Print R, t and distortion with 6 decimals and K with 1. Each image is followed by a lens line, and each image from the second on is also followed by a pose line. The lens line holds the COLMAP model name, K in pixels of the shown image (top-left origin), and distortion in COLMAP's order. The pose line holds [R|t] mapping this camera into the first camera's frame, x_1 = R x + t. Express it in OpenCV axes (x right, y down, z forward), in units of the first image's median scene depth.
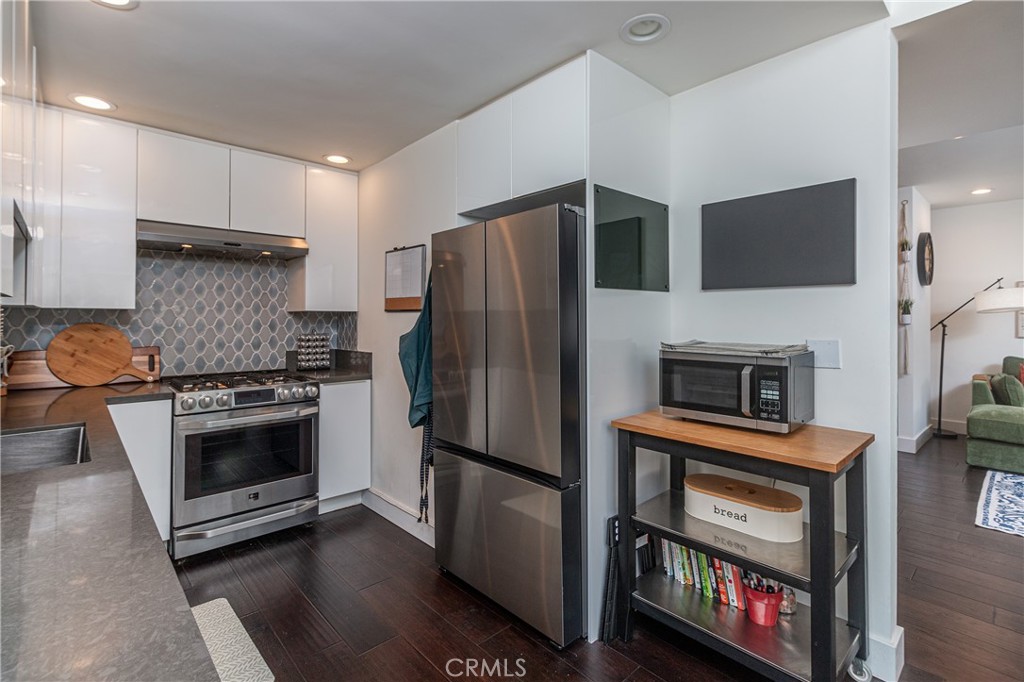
lens RADIAL K [[476.0, 0, 518.6], [0, 476.0, 316.3], [0, 0, 1]] dist [0.002685, 0.000562]
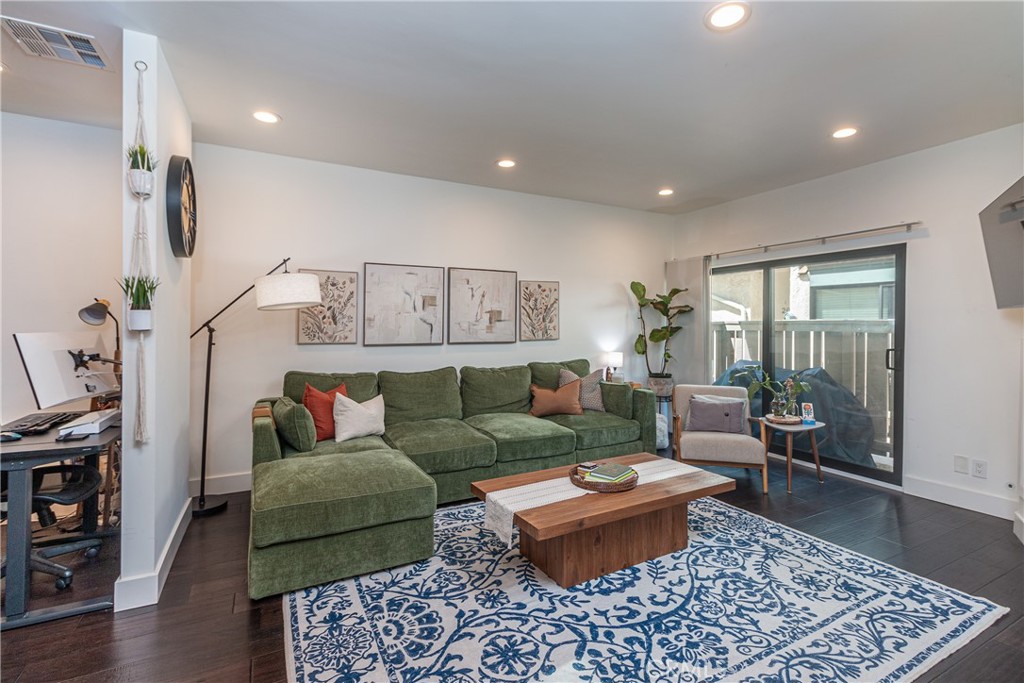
lens RADIAL K [[476.0, 0, 518.6], [0, 476.0, 316.8], [0, 0, 1]] dist [0.002685, 0.000562]
pose [[0.253288, 0.004333, 0.967381, 0.737882], [-0.011273, 0.999935, -0.001527, -0.000093], [-0.967325, -0.010518, 0.253321, 0.853111]]
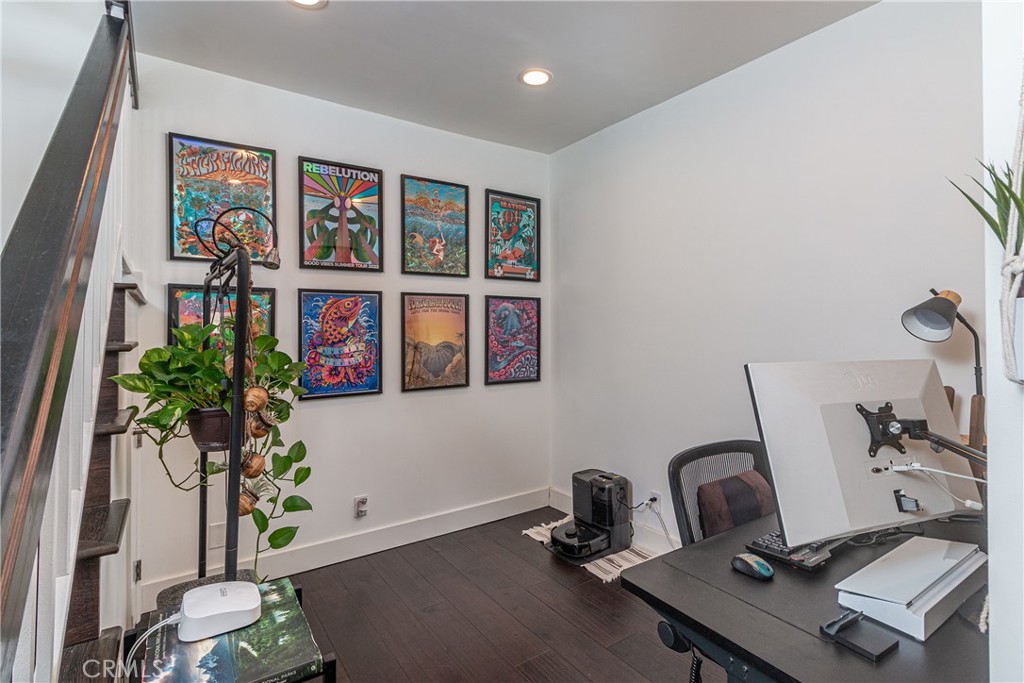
lens RADIAL K [[476.0, 0, 518.6], [0, 476.0, 316.8], [0, 0, 1]] dist [0.002685, 0.000562]
pose [[0.987849, -0.003918, -0.155370, 1.145304], [0.003340, 0.999987, -0.003977, -0.000704], [0.155383, 0.003410, 0.987848, 1.420466]]
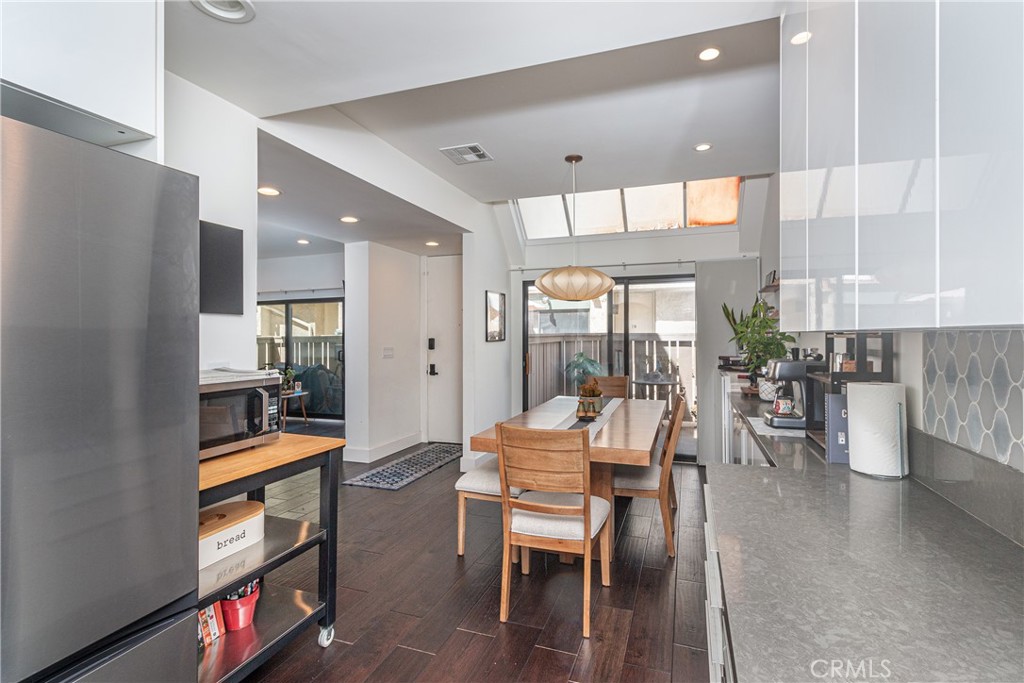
lens RADIAL K [[482.8, 0, 515.7], [0, 482.8, 332.7], [0, 0, 1]] dist [0.001526, 0.000190]
pose [[-0.465555, 0.001827, 0.885017, -0.441094], [-0.006182, 0.999967, -0.005316, -0.011685], [-0.884997, -0.007946, -0.465528, 0.569825]]
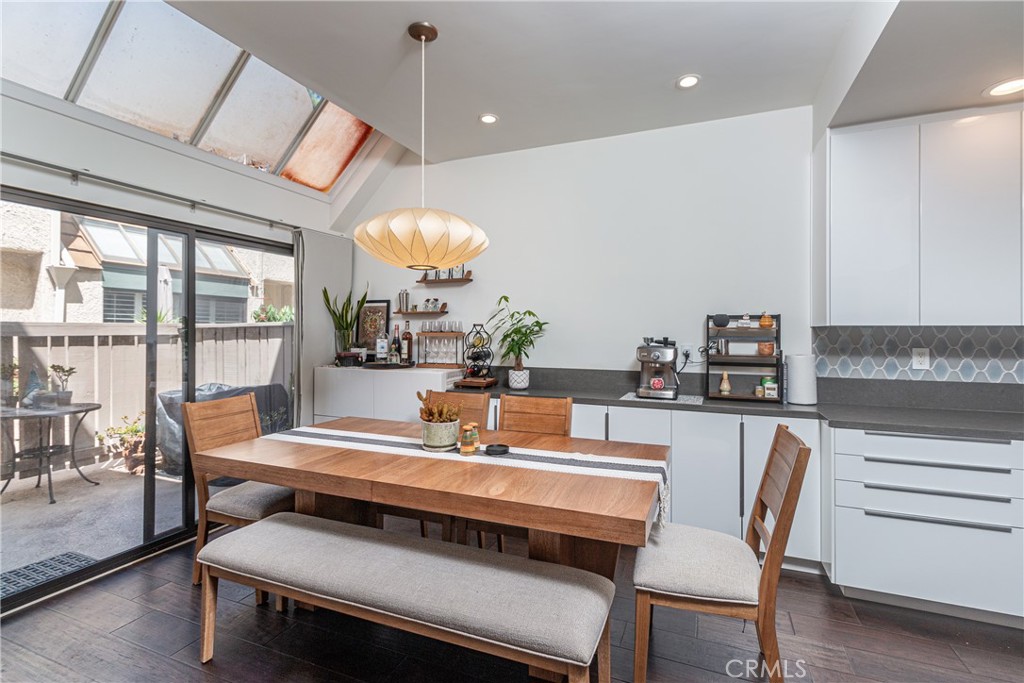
lens RADIAL K [[470.0, 0, 515.9], [0, 470.0, 329.0], [0, 0, 1]] dist [0.005461, 0.000332]
pose [[-0.905263, -0.007731, -0.424782, 0.745947], [-0.003794, 0.999942, -0.010115, -0.000459], [0.424835, -0.007545, -0.905239, 0.579419]]
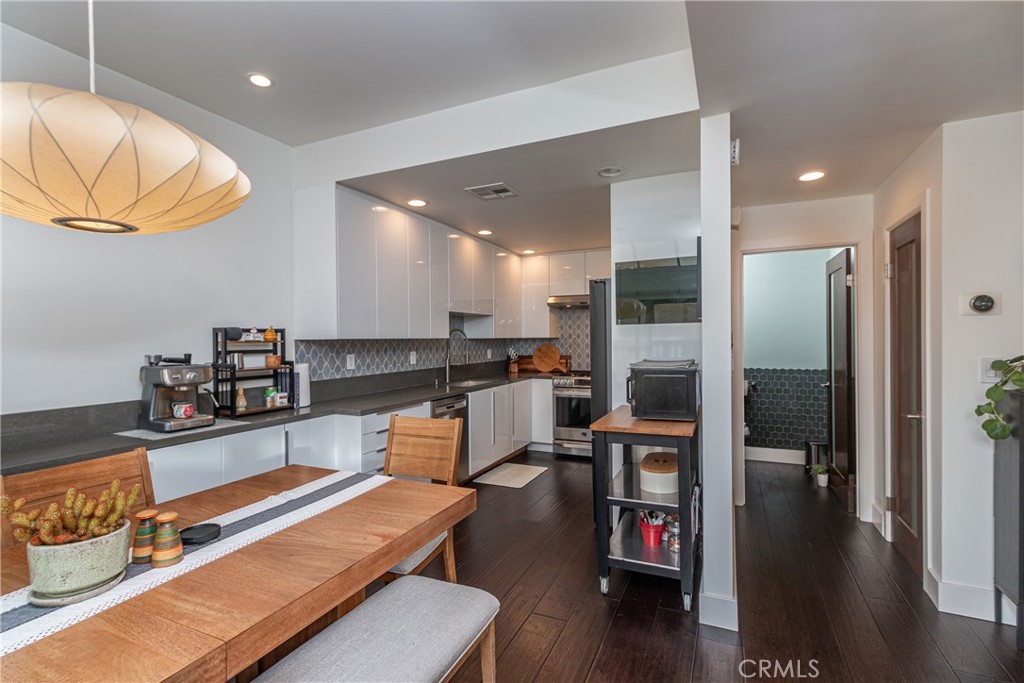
lens RADIAL K [[465.4, 0, 517.6], [0, 465.4, 340.6], [0, 0, 1]] dist [0.003039, 0.000517]
pose [[0.387017, -0.003313, -0.922067, 1.010056], [0.016430, 0.999860, 0.003304, -0.010284], [0.921926, -0.016429, 0.387017, 0.030238]]
